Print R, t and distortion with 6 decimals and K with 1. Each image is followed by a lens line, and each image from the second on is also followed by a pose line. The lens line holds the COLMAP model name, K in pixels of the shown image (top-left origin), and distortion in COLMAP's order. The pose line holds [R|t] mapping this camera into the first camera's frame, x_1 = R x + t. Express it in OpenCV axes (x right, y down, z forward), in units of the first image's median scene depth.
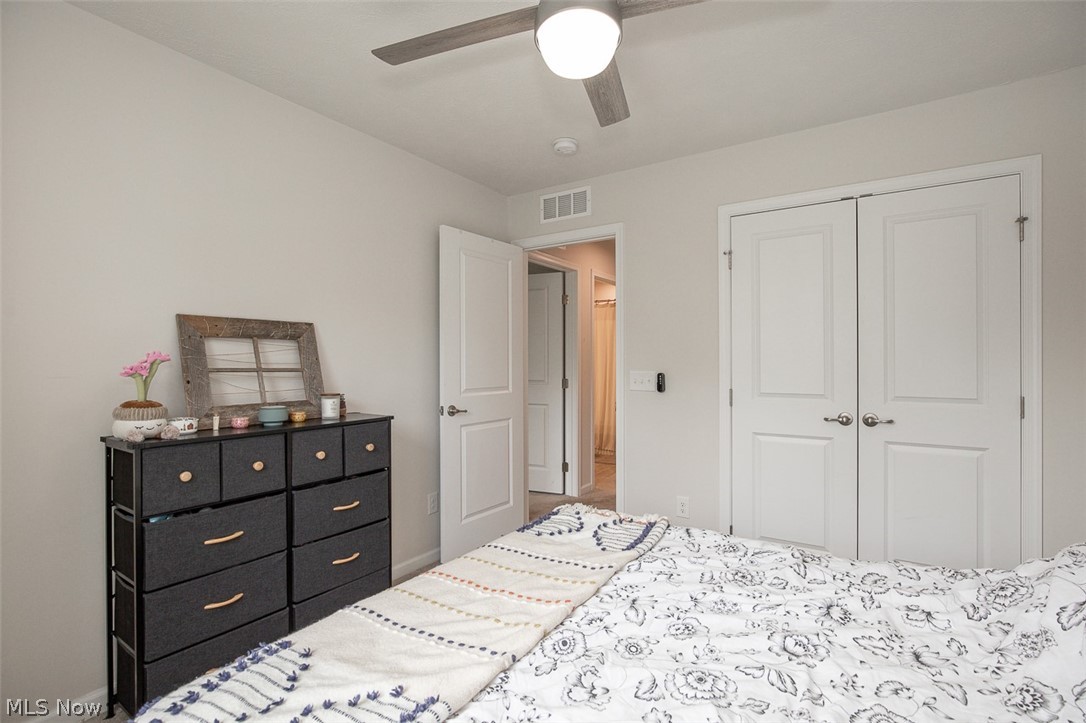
lens RADIAL K [[509.6, 0, 542.3], [0, 509.6, 357.5], [0, 0, 1]] dist [-0.003183, -0.000301]
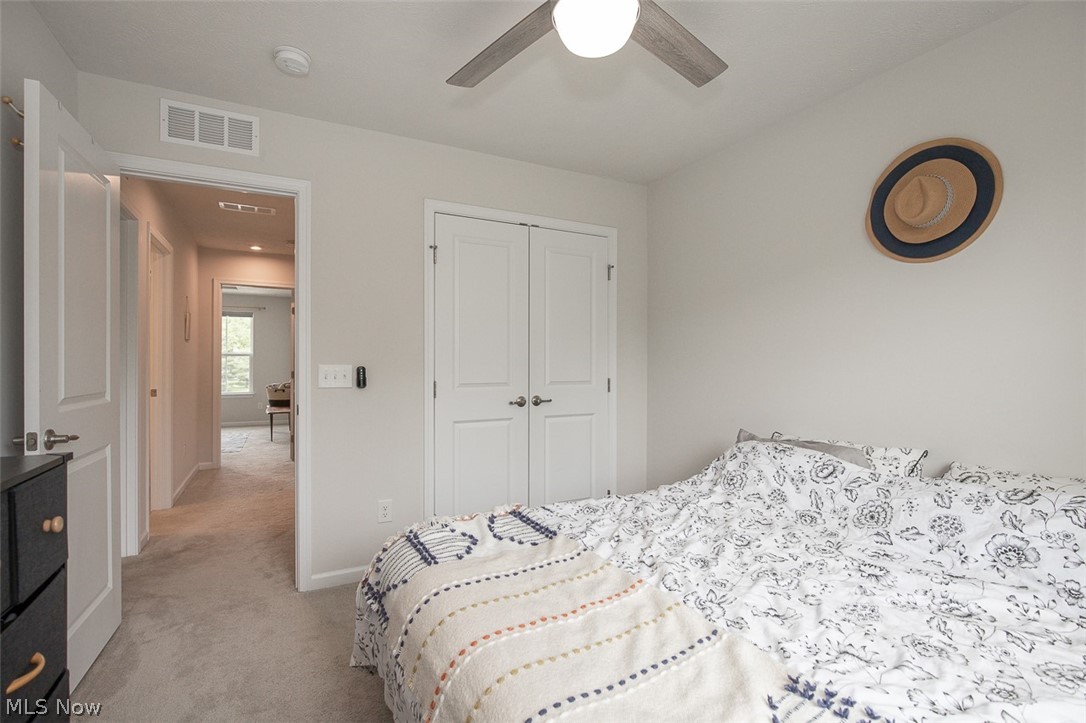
lens RADIAL K [[515.6, 0, 543.0], [0, 515.6, 361.5], [0, 0, 1]] dist [-0.012455, 0.000136]
pose [[0.470121, 0.005570, 0.882584, -0.495690], [-0.006949, 0.999972, -0.002610, 0.026364], [-0.882575, -0.004906, 0.470147, 0.368230]]
